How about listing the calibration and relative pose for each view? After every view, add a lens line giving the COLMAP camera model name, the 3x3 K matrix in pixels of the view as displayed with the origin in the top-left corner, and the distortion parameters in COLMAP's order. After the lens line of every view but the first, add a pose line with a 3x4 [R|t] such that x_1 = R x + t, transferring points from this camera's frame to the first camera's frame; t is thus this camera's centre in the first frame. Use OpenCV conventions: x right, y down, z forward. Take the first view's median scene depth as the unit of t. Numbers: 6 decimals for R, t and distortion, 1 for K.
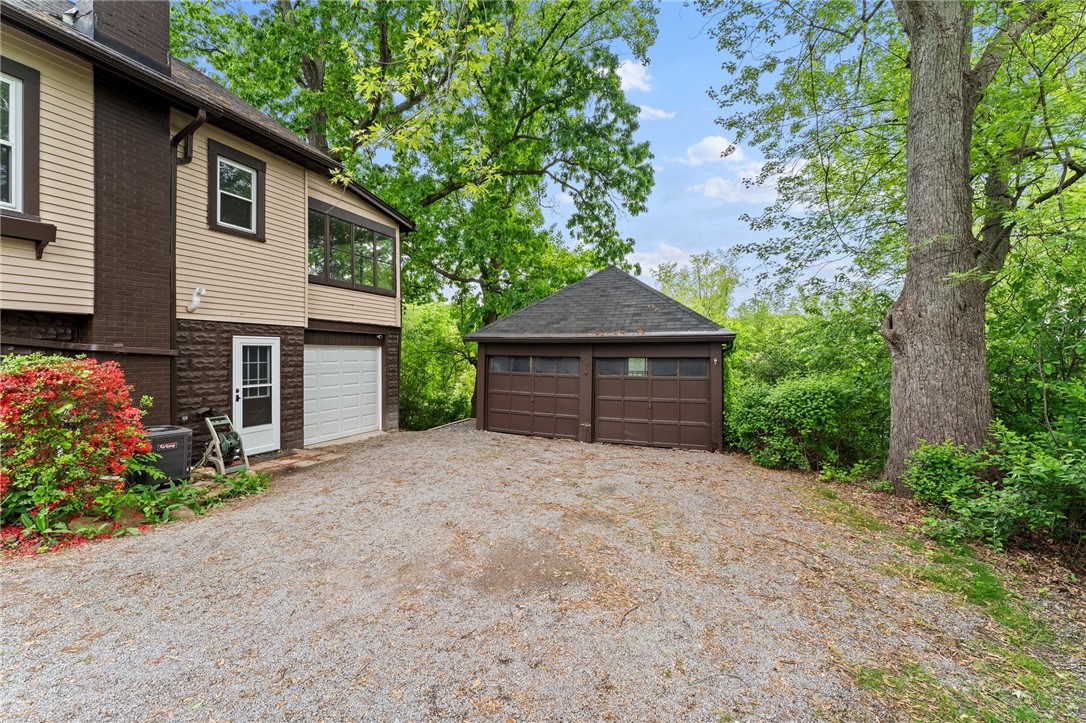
lens RADIAL K [[443.4, 0, 539.4], [0, 443.4, 356.4], [0, 0, 1]] dist [0.007328, 0.000081]
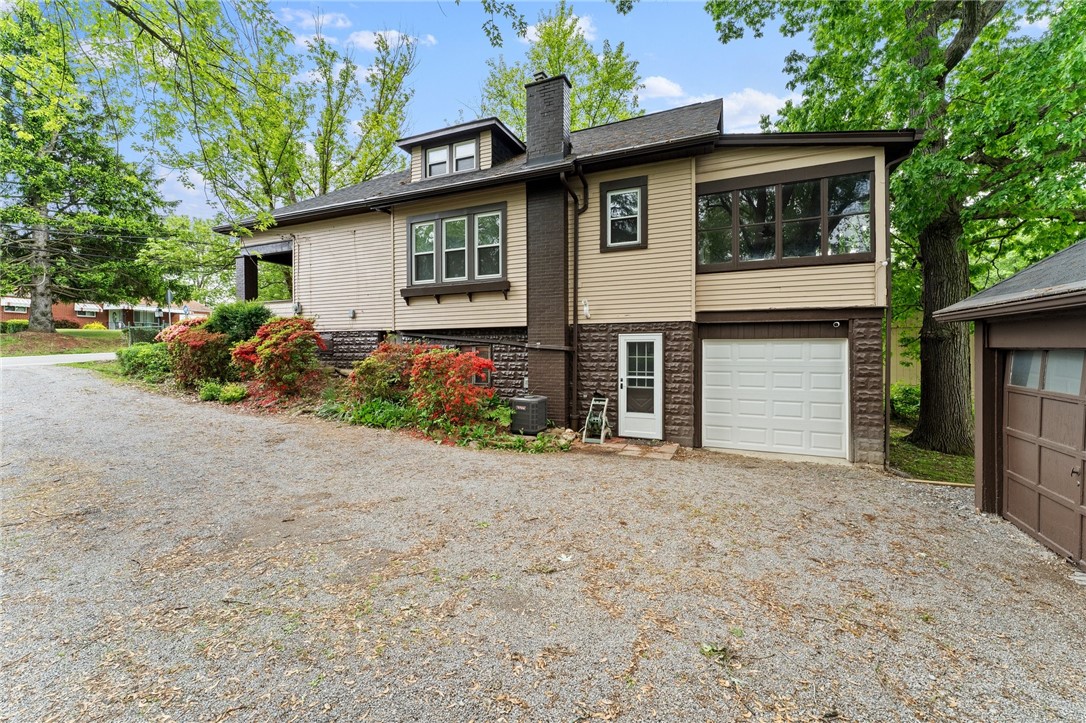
lens RADIAL K [[443.4, 0, 540.7], [0, 443.4, 354.7], [0, 0, 1]] dist [0.007328, 0.000081]
pose [[-0.035103, 0.003207, -0.999379, 0.522869], [-0.007356, 0.999967, 0.003467, 0.006859], [0.999357, 0.007473, -0.035078, 0.820559]]
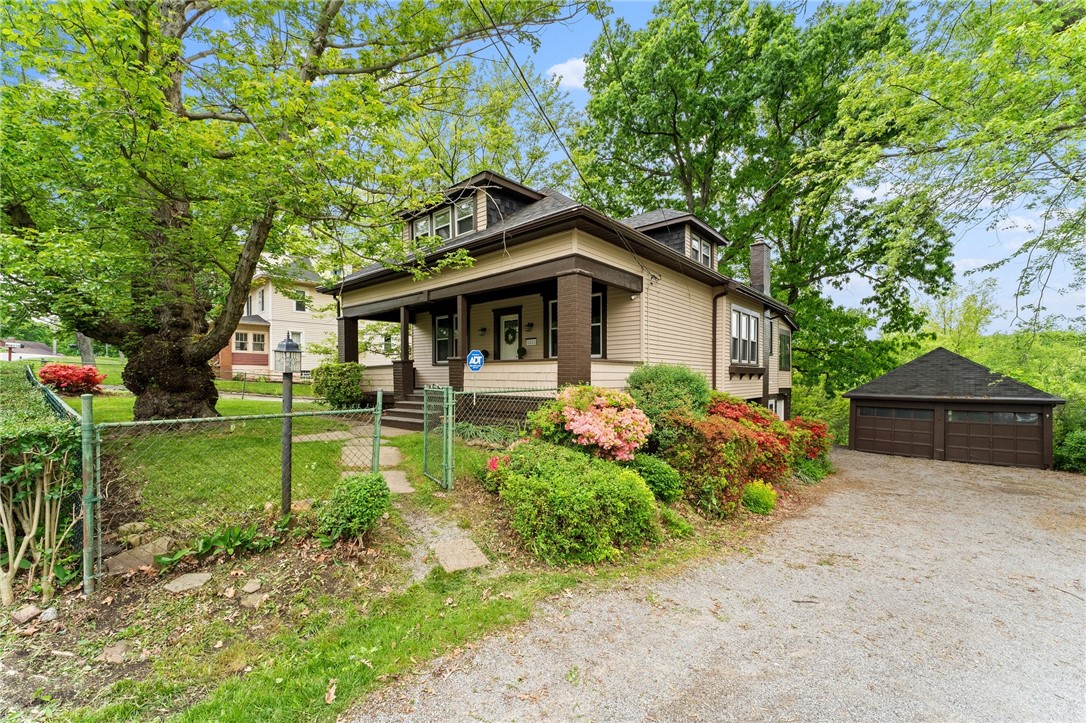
lens RADIAL K [[443.4, 0, 547.8], [0, 443.4, 382.1], [0, 0, 1]] dist [0.007328, 0.000081]
pose [[0.947500, 0.001763, -0.319749, -0.592618], [-0.002064, 0.999998, -0.000604, -0.078162], [0.319748, 0.001232, 0.947502, -0.838185]]
